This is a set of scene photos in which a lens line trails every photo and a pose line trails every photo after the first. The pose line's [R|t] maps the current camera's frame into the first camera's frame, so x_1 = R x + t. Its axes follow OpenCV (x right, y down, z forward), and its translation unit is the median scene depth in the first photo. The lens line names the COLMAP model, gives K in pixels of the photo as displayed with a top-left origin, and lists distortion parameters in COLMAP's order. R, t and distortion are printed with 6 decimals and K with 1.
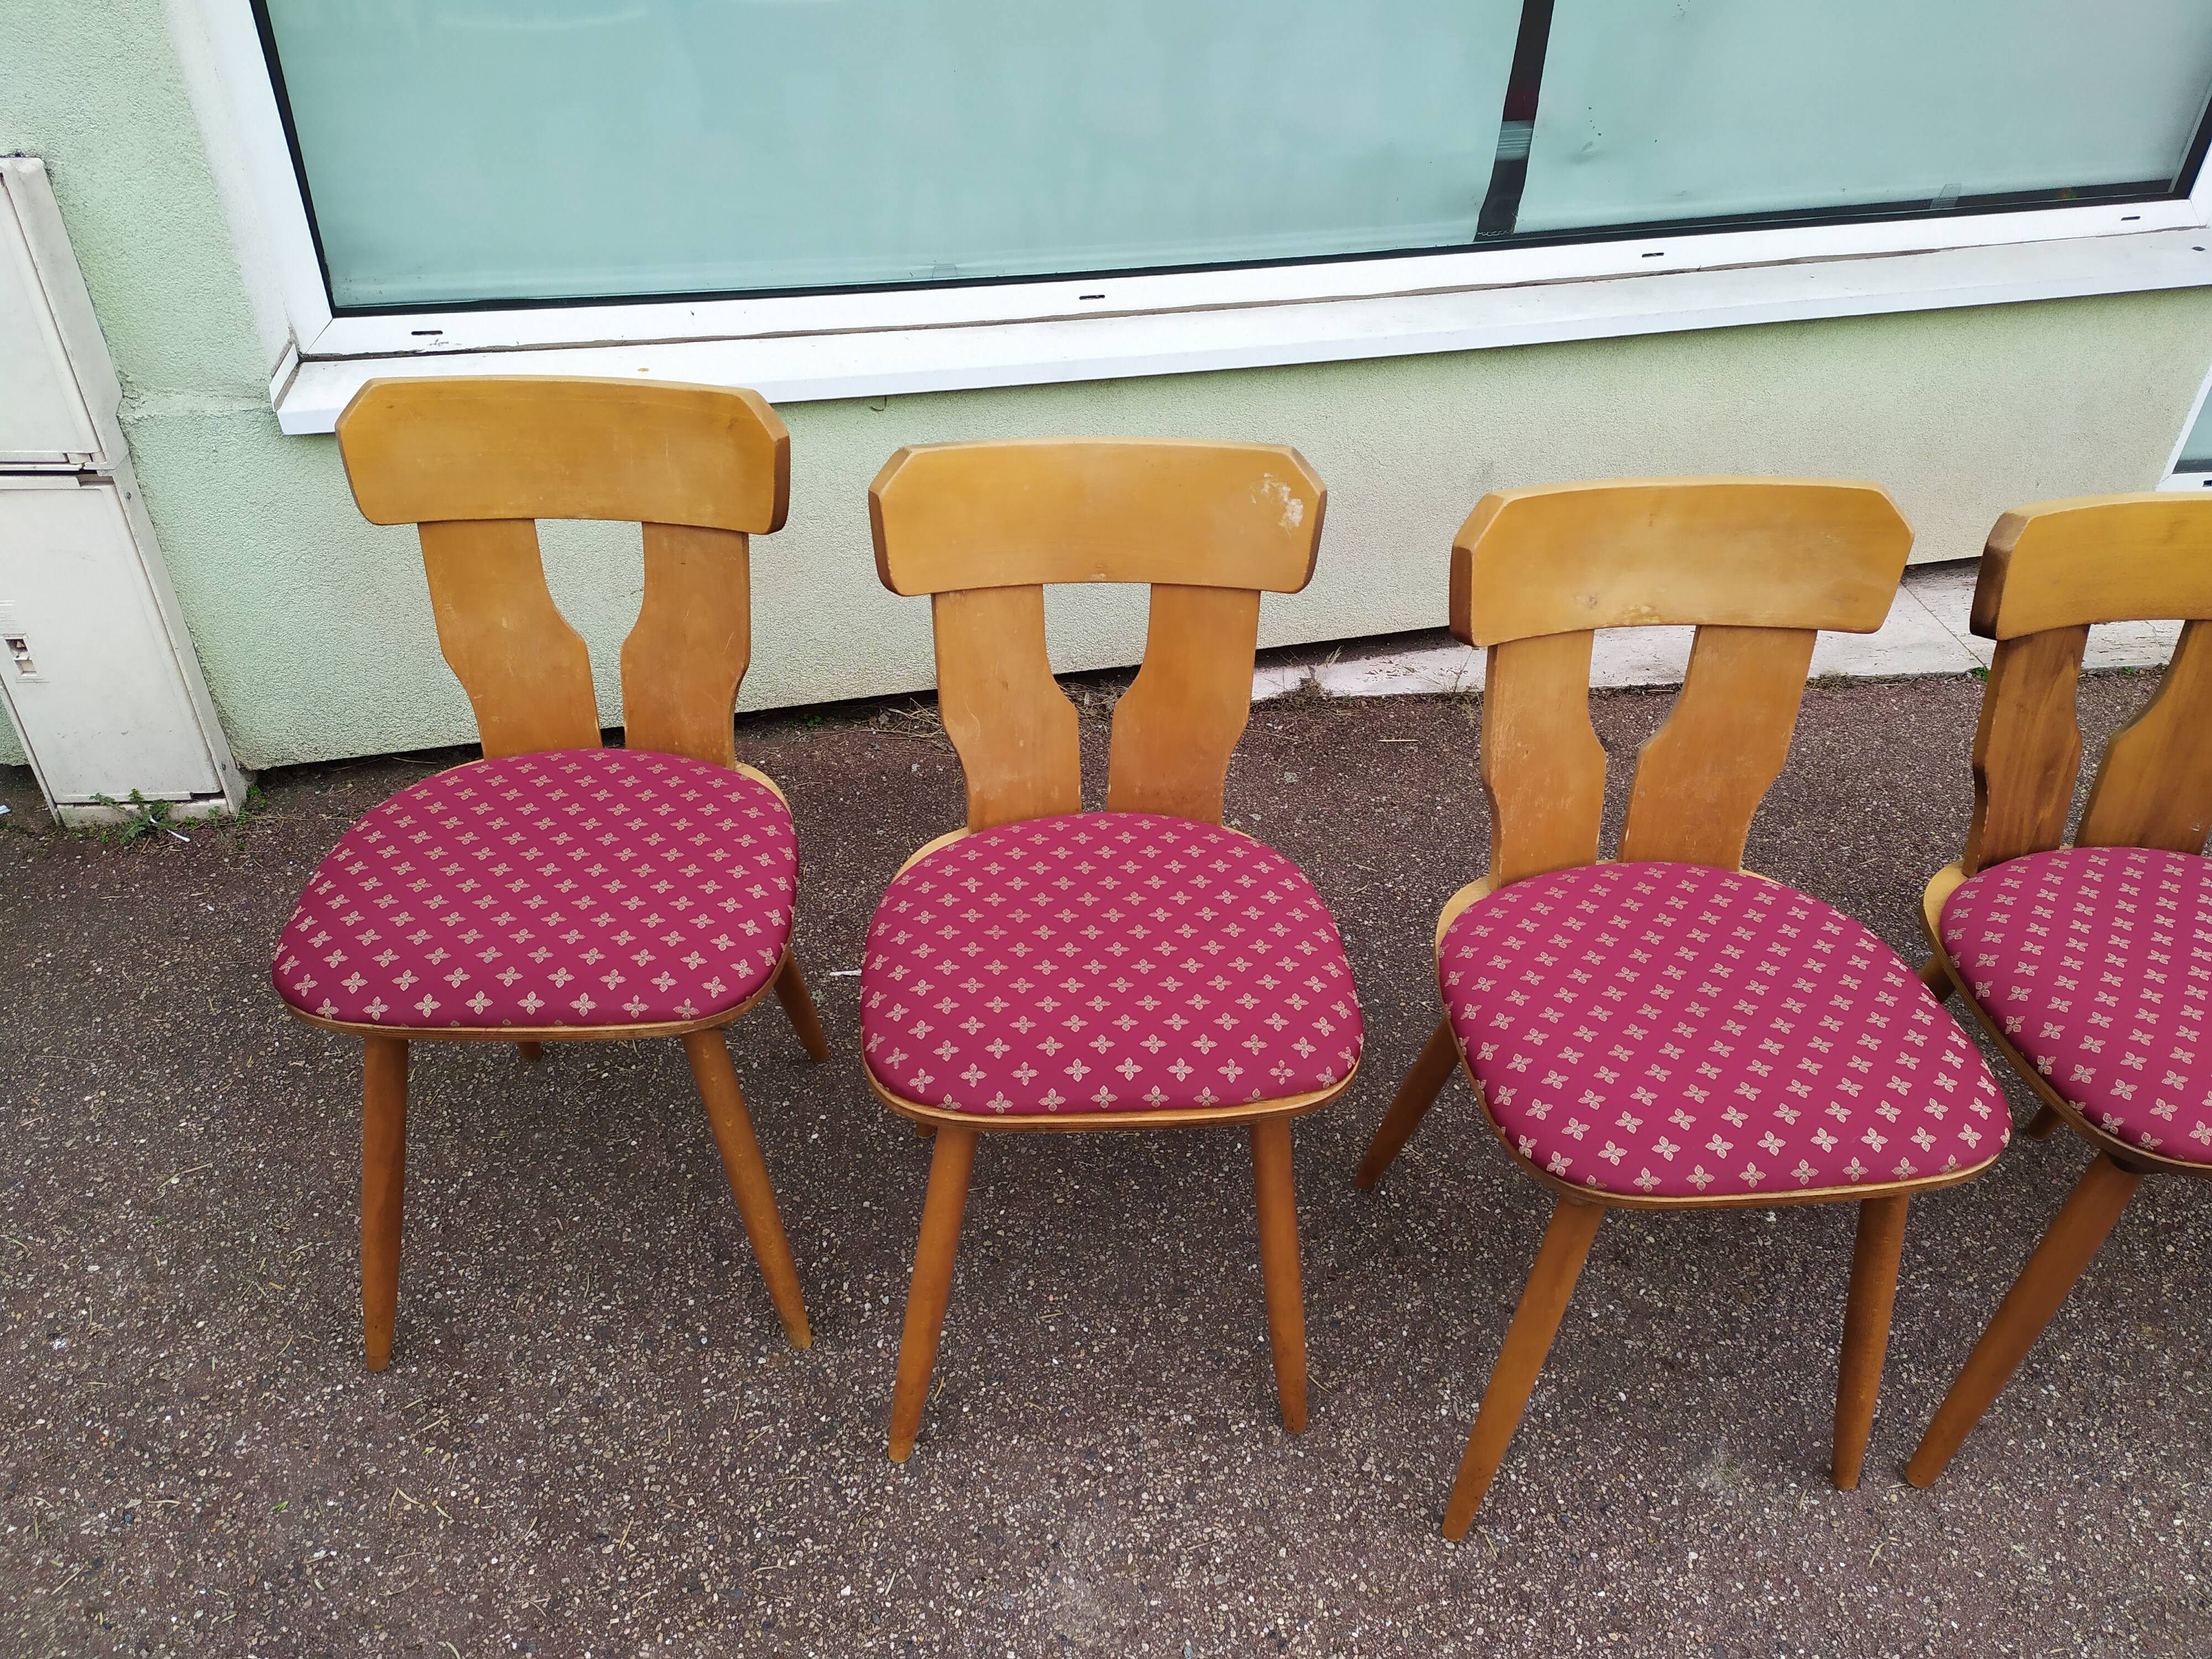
lens RADIAL K [[1654.6, 0, 1105.4], [0, 1654.6, 845.5], [0, 0, 1]] dist [0.080948, -0.090574]
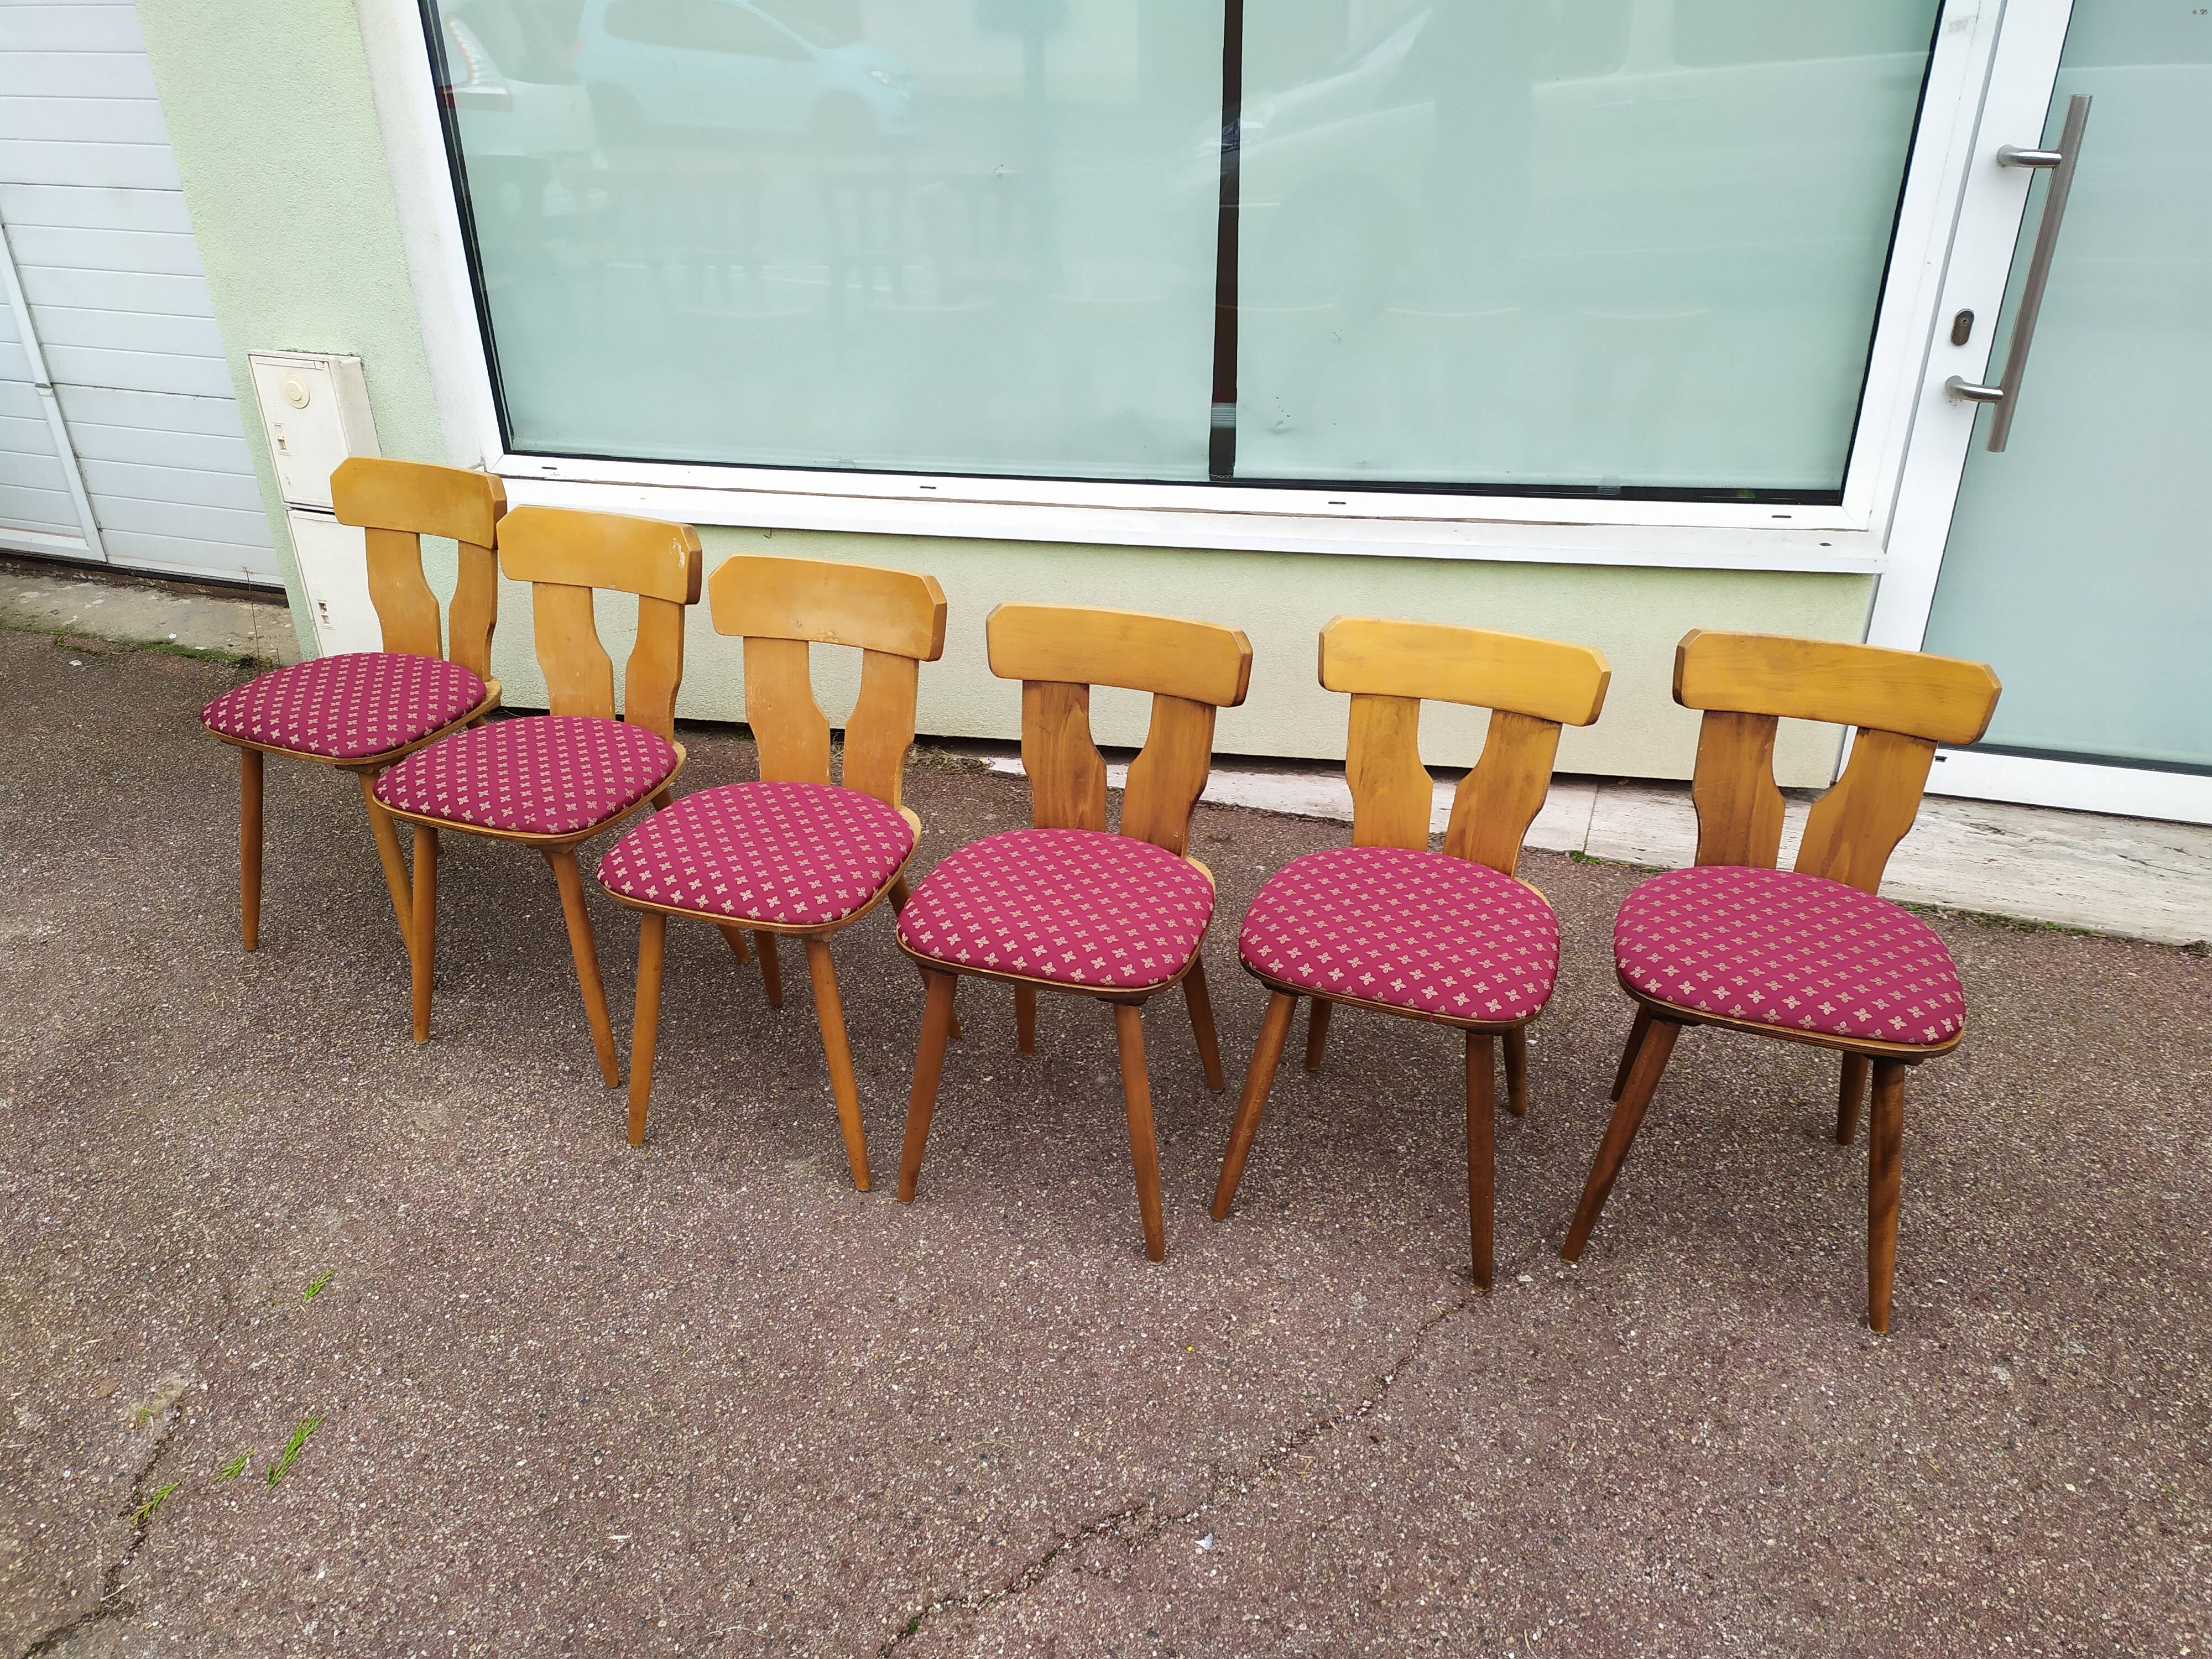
lens RADIAL K [[1654.6, 0, 1105.4], [0, 1654.6, 845.5], [0, 0, 1]] dist [0.080948, -0.090574]
pose [[0.899829, 0.170966, -0.401346, 1.189516], [-0.233426, 0.965916, -0.111884, 0.182348], [0.368538, 0.194361, 0.909067, -0.401423]]
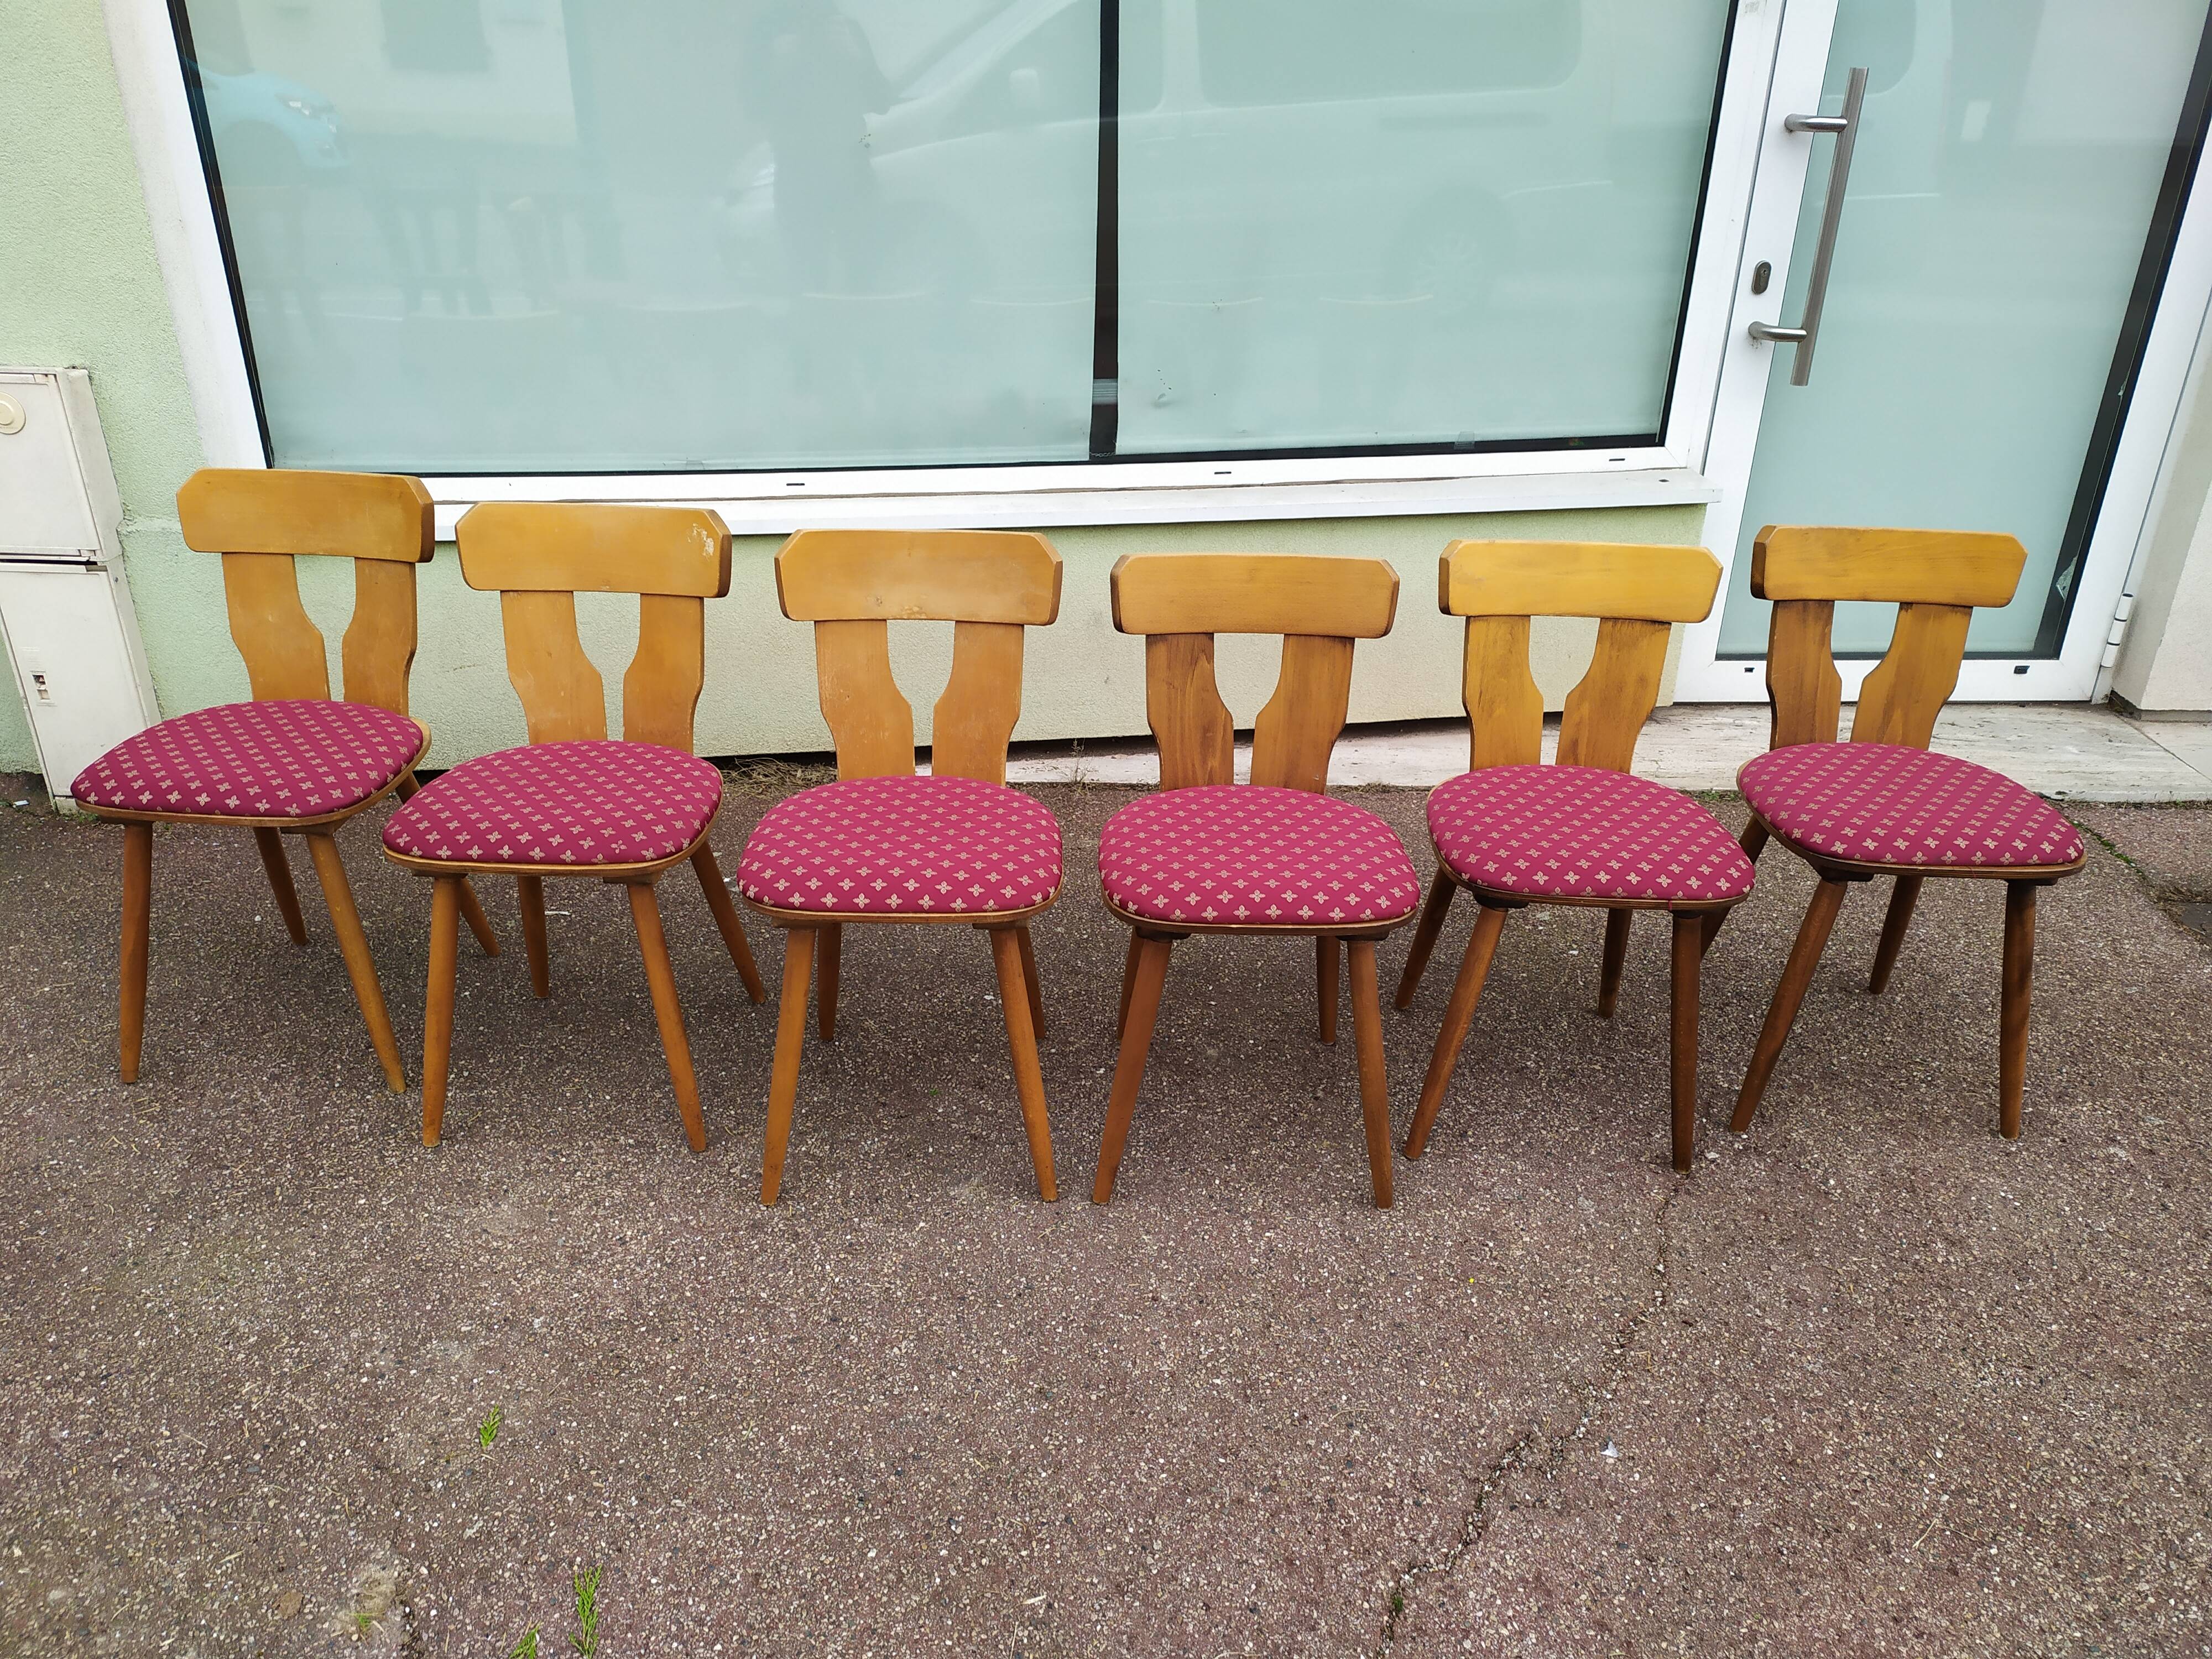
lens RADIAL K [[1661.4, 0, 1101.9], [0, 1661.4, 849.4], [0, 0, 1]] dist [0.076638, -0.088294]
pose [[0.993531, 0.036737, -0.107451, 0.612847], [-0.056442, 0.980824, -0.186542, 0.339160], [0.098537, 0.191400, 0.976553, -0.464502]]
